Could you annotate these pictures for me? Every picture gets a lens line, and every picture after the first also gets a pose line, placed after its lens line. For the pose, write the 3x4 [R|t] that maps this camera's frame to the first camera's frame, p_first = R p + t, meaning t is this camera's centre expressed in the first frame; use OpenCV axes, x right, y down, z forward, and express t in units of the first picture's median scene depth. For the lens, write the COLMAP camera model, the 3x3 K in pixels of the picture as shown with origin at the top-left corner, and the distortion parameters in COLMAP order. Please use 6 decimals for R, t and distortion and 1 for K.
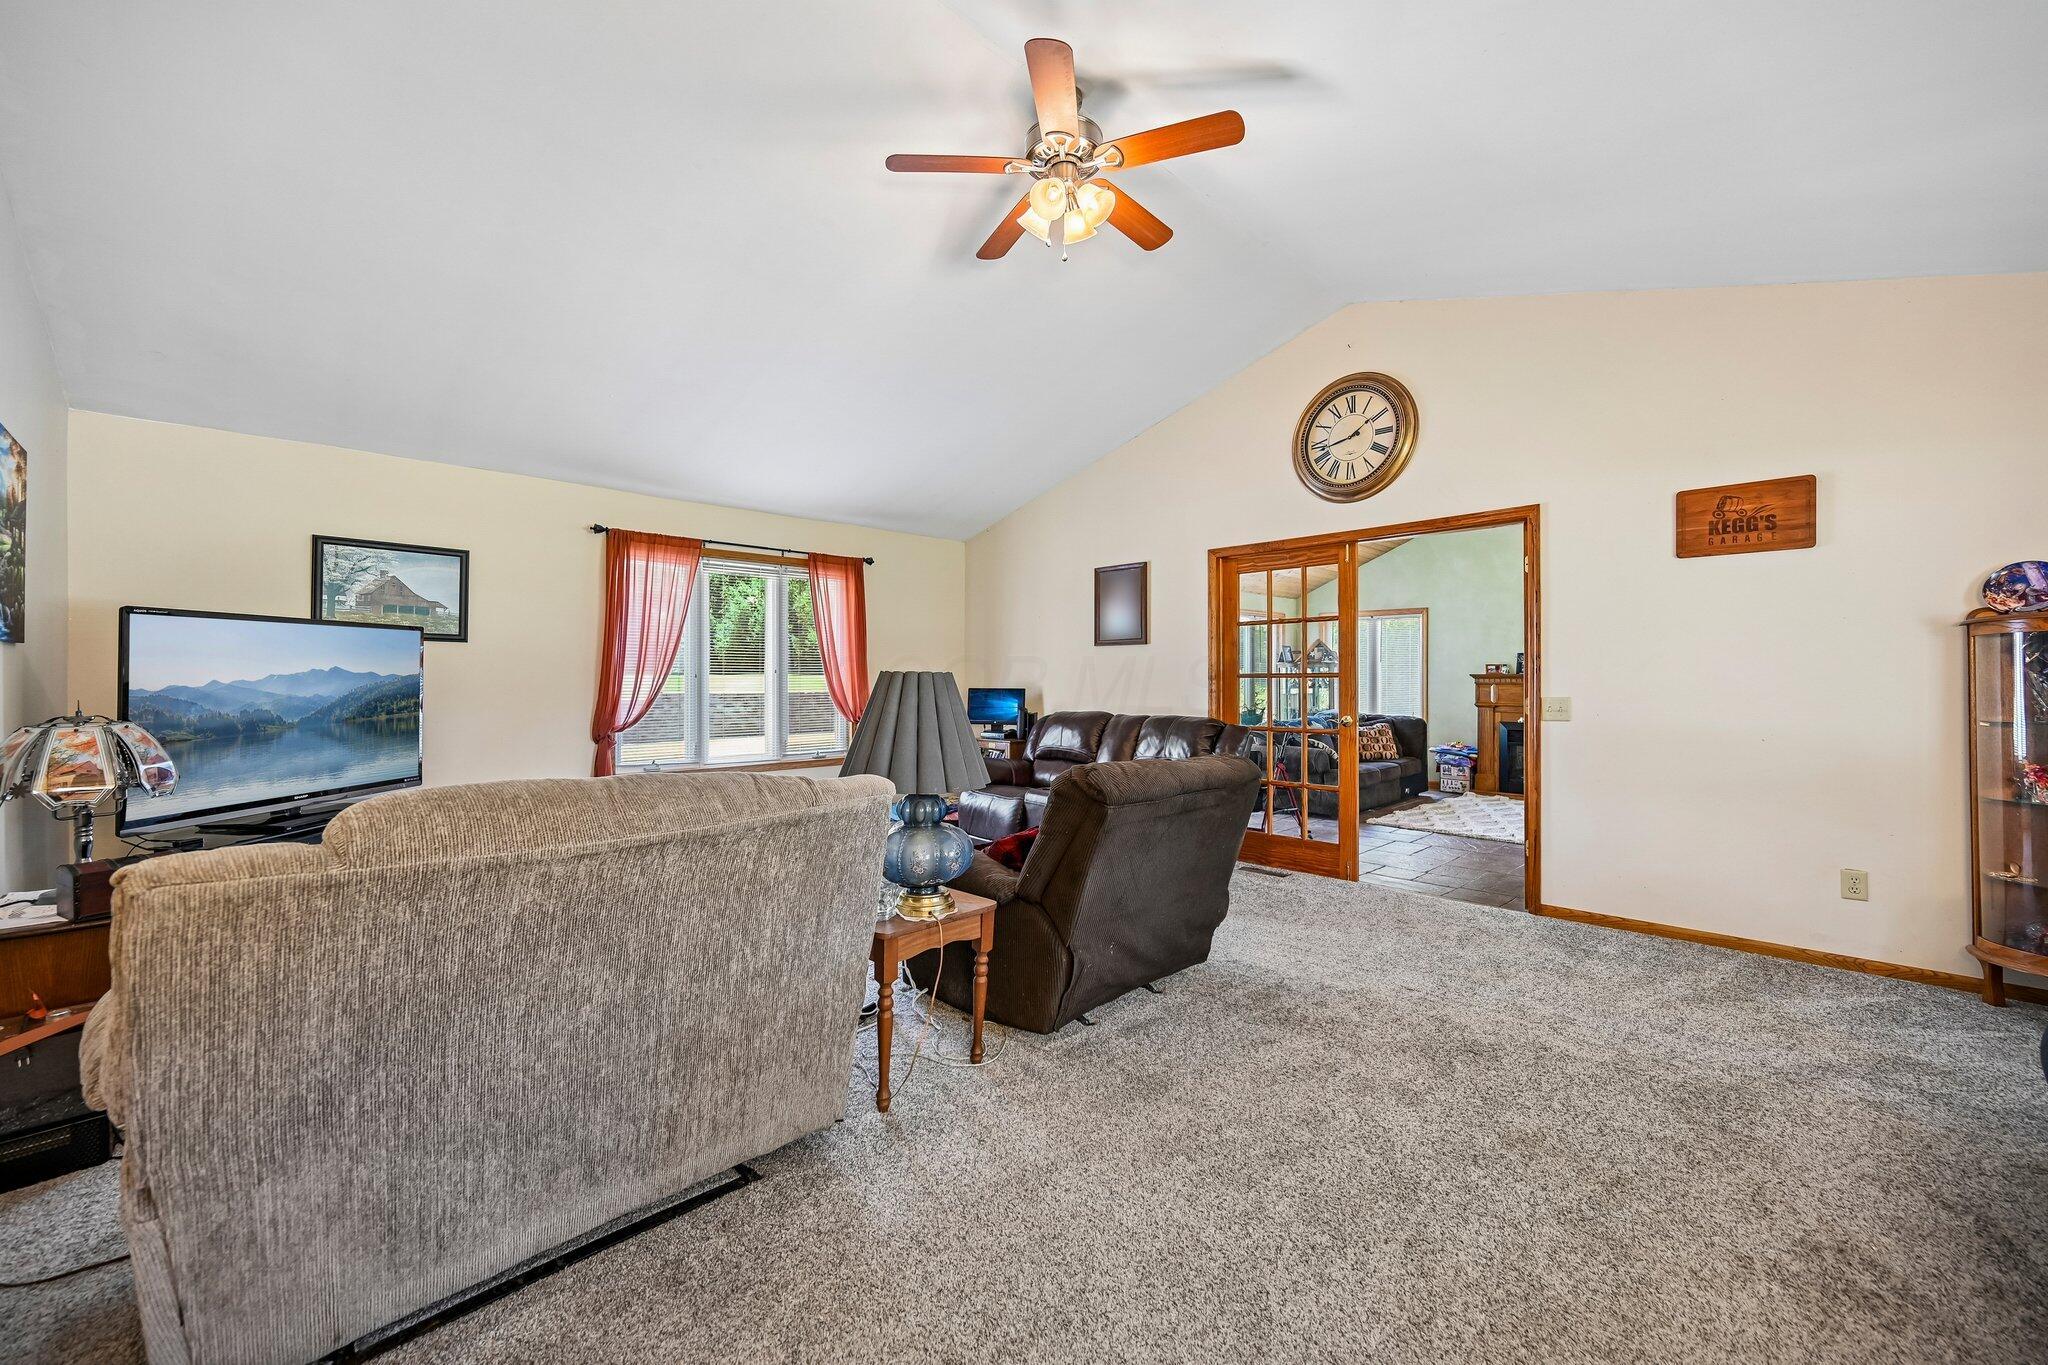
lens RADIAL K [[813.7, 0, 1022.3], [0, 813.7, 679.0], [0, 0, 1]] dist [-0.001552, 0.000513]
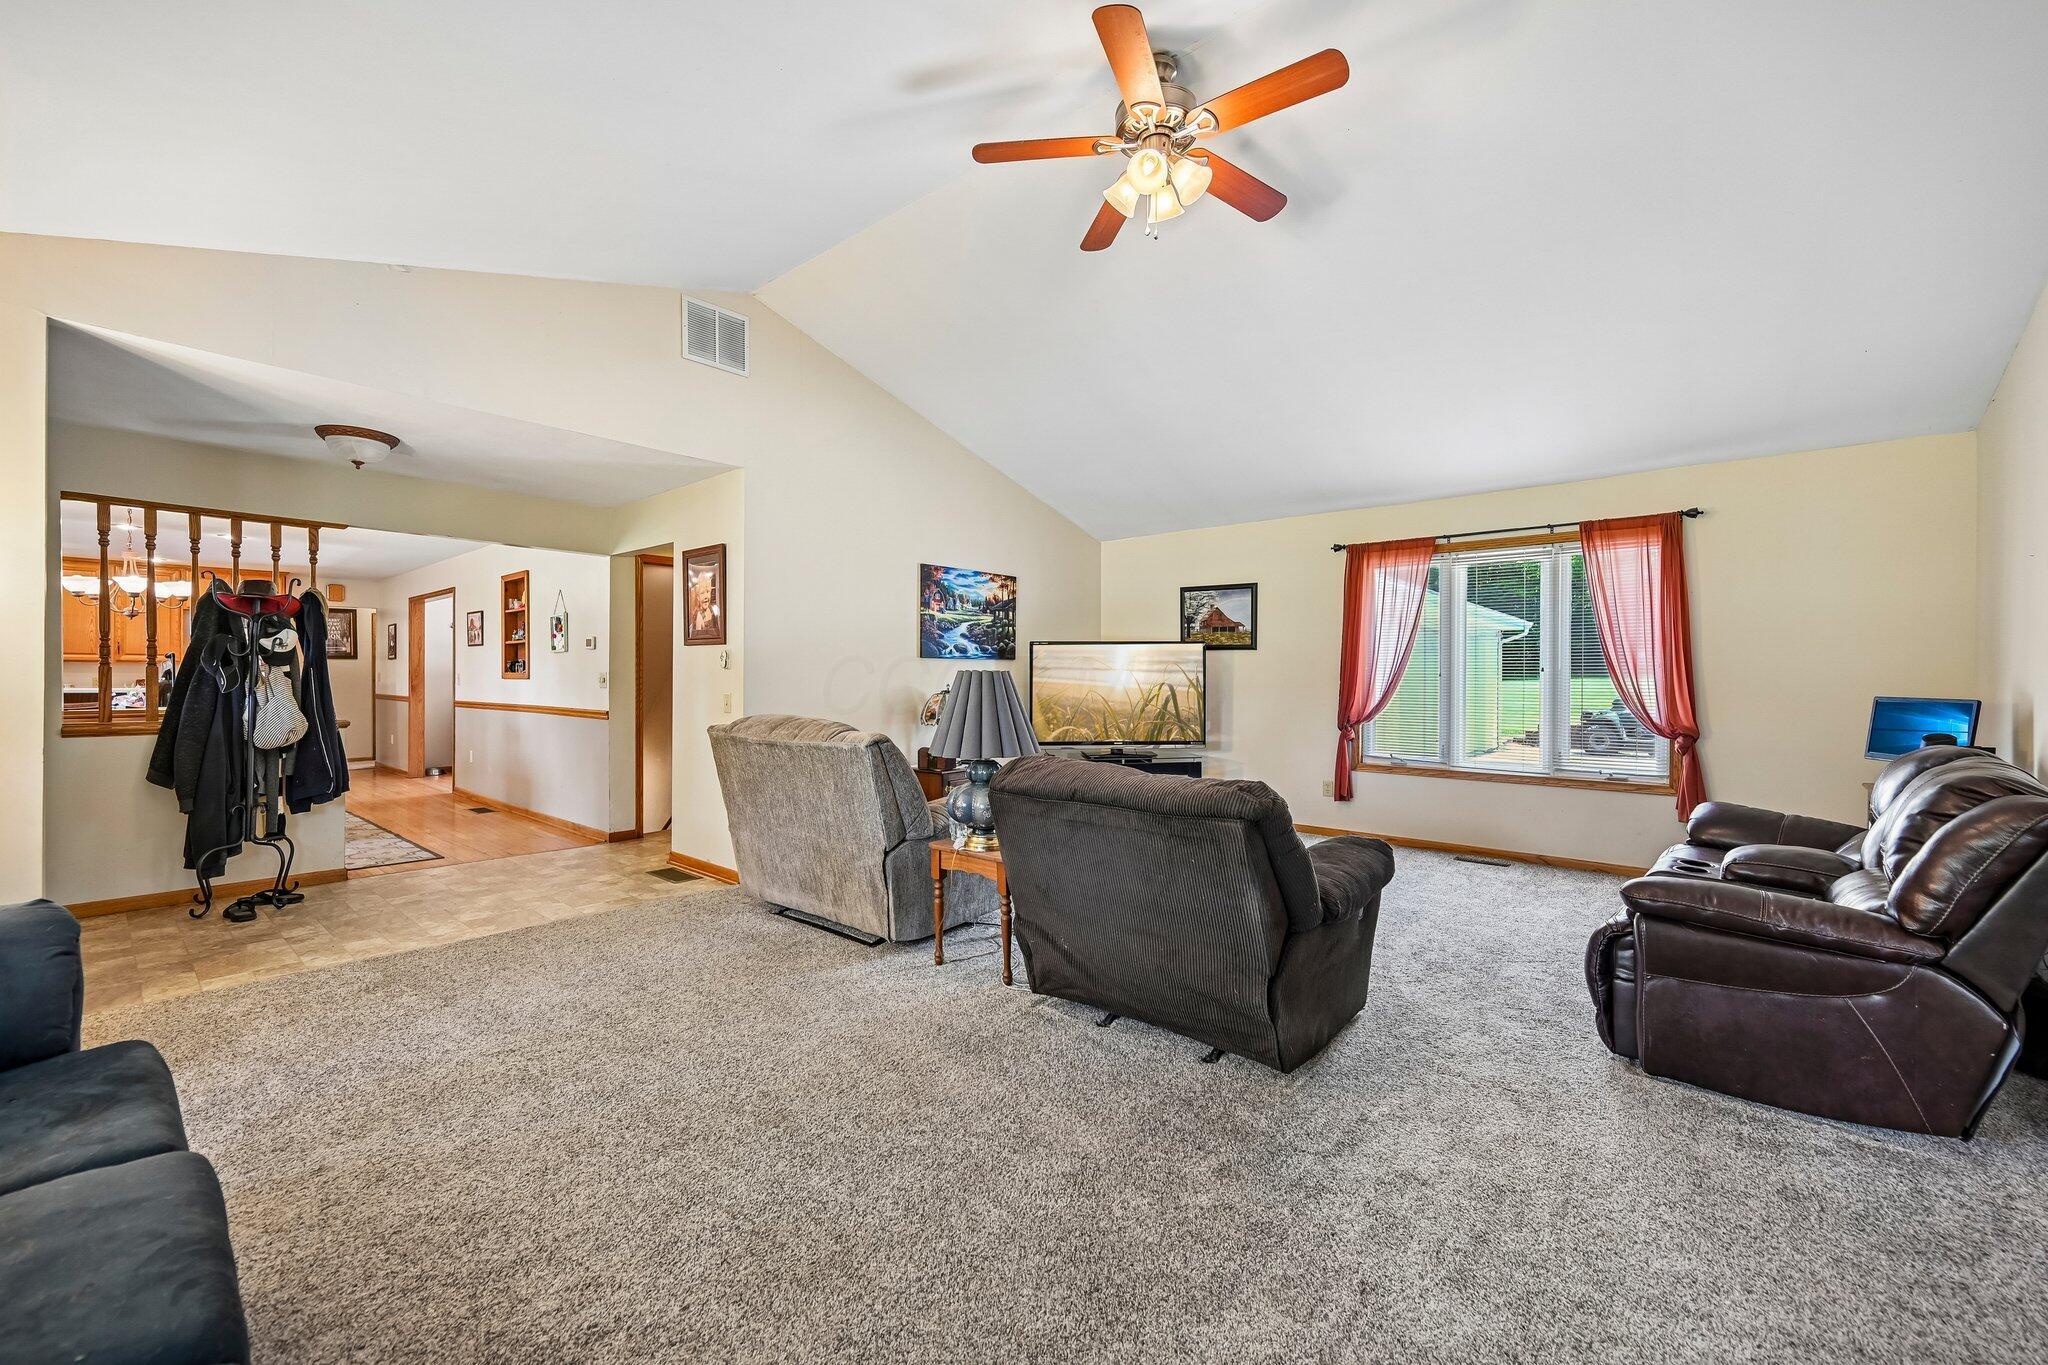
lens RADIAL K [[813.7, 0, 1005.4], [0, 813.7, 679.5], [0, 0, 1]] dist [-0.001552, 0.000513]
pose [[0.070439, 0.006054, -0.997498, 0.543461], [-0.008682, 0.999947, 0.005456, -0.000348], [0.997478, 0.008276, 0.070488, 0.415637]]
